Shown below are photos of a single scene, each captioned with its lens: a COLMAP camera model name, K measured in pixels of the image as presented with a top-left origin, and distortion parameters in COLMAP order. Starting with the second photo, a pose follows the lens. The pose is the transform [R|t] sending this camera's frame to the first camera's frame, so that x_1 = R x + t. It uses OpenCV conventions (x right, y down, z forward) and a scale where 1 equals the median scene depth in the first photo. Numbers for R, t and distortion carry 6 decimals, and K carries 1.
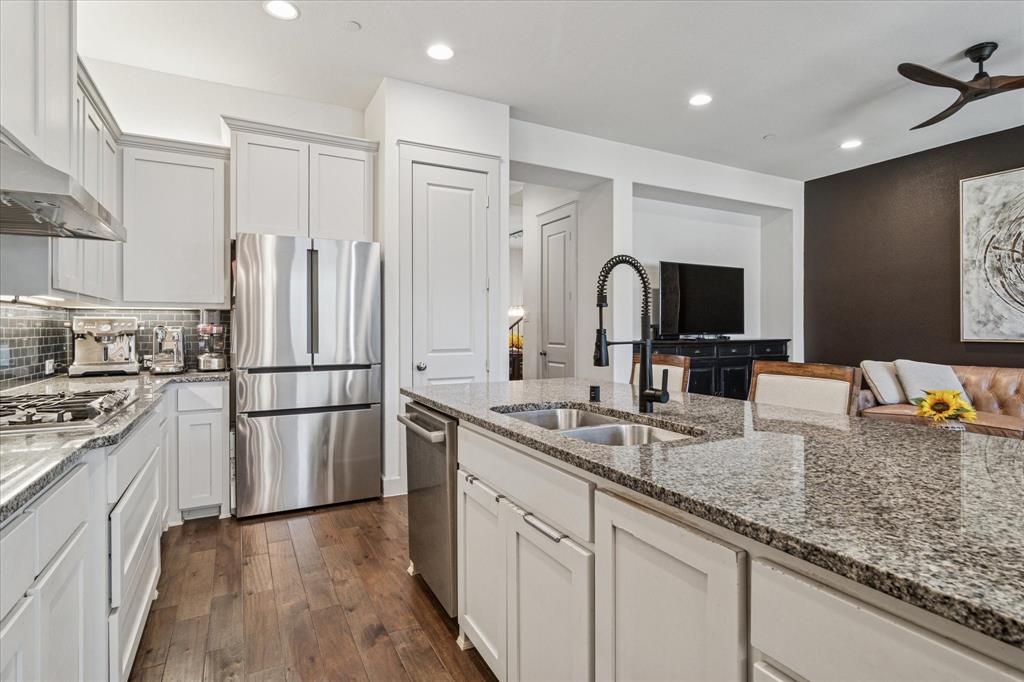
lens RADIAL K [[496.1, 0, 506.9], [0, 496.1, 327.1], [0, 0, 1]] dist [-0.004279, -0.000783]
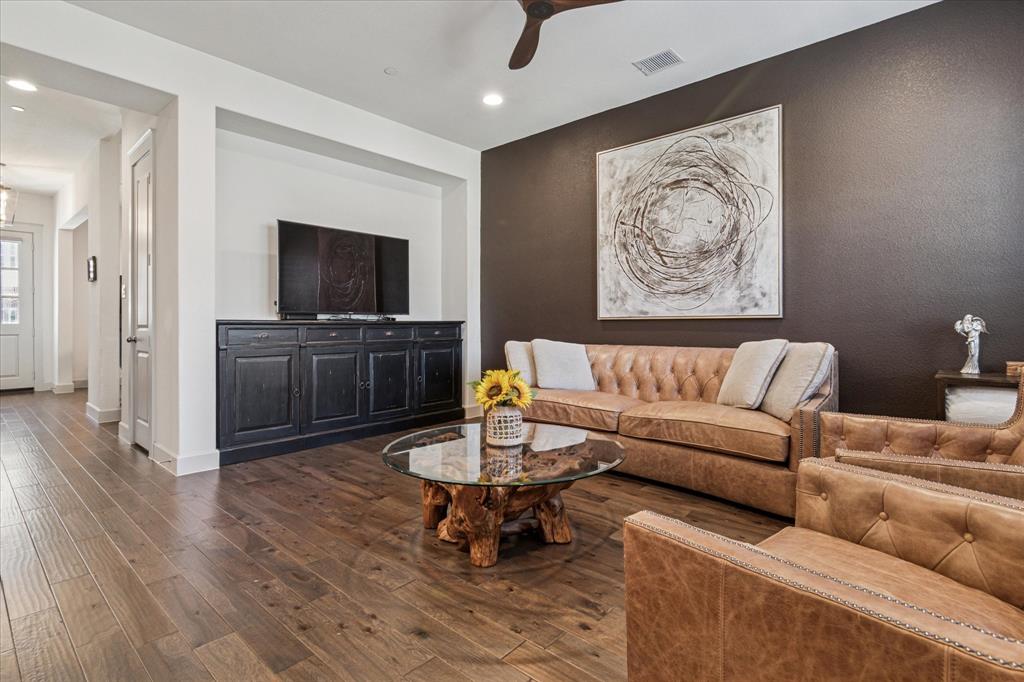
lens RADIAL K [[496.1, 0, 497.8], [0, 496.1, 320.9], [0, 0, 1]] dist [-0.004279, -0.000783]
pose [[0.939651, -0.001222, 0.342131, 0.413878], [0.001933, 0.999997, -0.001737, 0.033633], [-0.342128, 0.002294, 0.939651, 0.158982]]
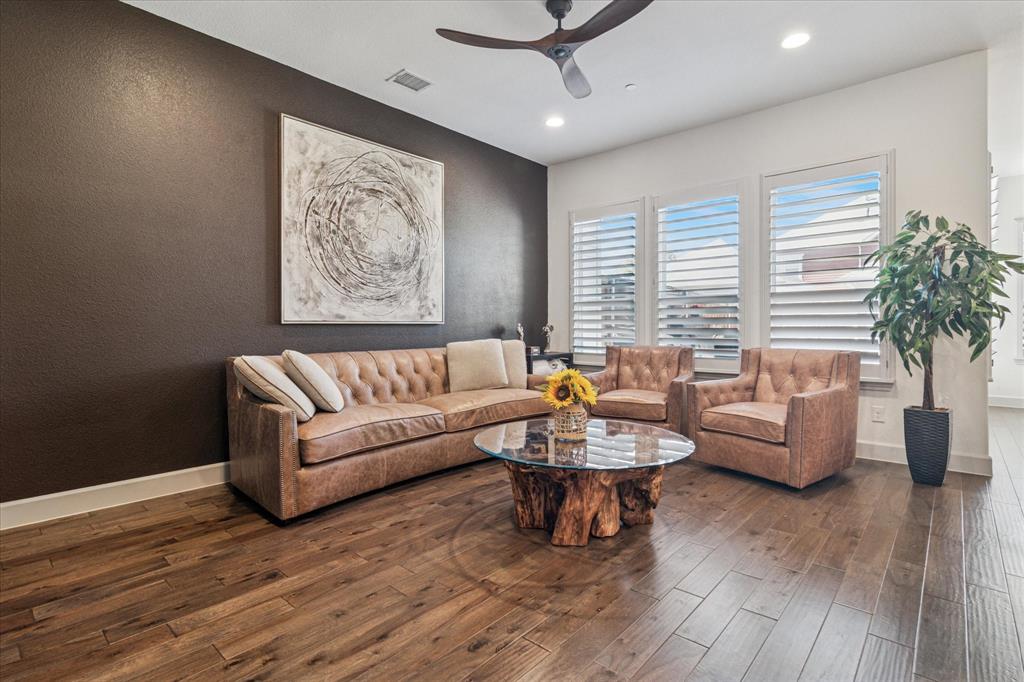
lens RADIAL K [[496.1, 0, 523.0], [0, 496.1, 328.0], [0, 0, 1]] dist [-0.004279, -0.000783]
pose [[-0.359889, -0.001701, 0.932994, 0.068058], [-0.001771, 0.999998, 0.001141, 0.035158], [-0.932994, -0.001242, -0.359891, 0.953249]]
